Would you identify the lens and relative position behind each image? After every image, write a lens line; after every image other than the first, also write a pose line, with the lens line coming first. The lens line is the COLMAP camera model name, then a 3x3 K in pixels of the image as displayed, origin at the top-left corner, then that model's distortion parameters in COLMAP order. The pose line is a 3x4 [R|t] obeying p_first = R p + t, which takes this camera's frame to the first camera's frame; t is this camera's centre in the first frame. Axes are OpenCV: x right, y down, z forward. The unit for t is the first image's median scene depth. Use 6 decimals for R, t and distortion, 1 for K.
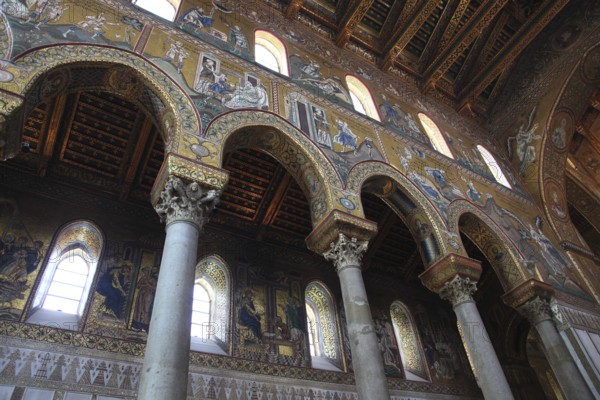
lens RADIAL K [[412.2, 0, 296.8], [0, 412.2, 207.2], [0, 0, 1]] dist [-0.110921, 0.047340]
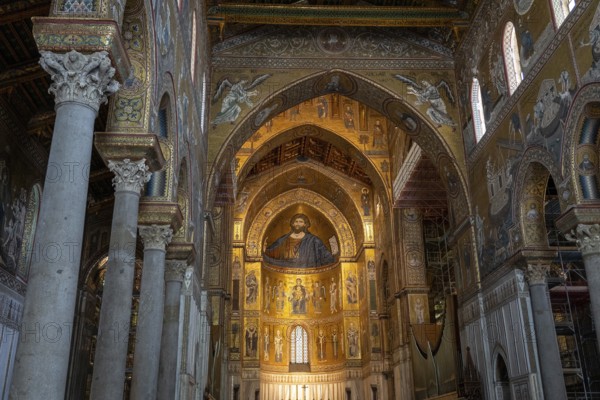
lens RADIAL K [[617.4, 0, 299.8], [0, 617.4, 204.3], [0, 0, 1]] dist [0.037221, 0.000000]
pose [[0.457288, 0.399177, 0.794699, -0.498169], [-0.621850, 0.782347, -0.035146, -0.015895], [-0.635760, -0.478111, 0.605986, -0.089848]]
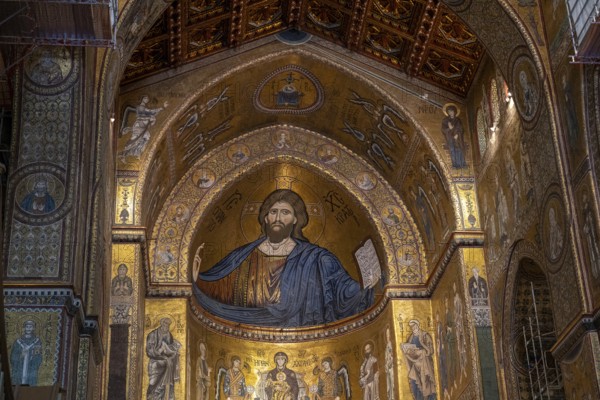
lens RADIAL K [[1095.6, 0, 304.1], [0, 1095.6, 201.8], [0, 0, 1]] dist [0.077904, 0.000000]
pose [[0.421825, 0.493973, 0.760298, 0.452085], [-0.612653, 0.773444, -0.162605, 0.314624], [-0.668371, -0.397209, 0.628893, 0.392001]]
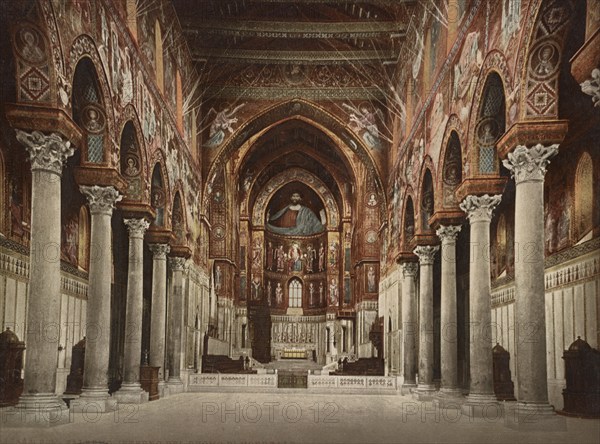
lens RADIAL K [[557.9, 0, 307.8], [0, 557.9, 334.9], [0, 0, 1]] dist [0.166653, 0.014130]
pose [[0.487358, 0.134584, 0.862768, -0.926553], [-0.625761, 0.742952, 0.237584, -0.340178], [-0.609020, -0.655675, 0.446301, -0.474350]]
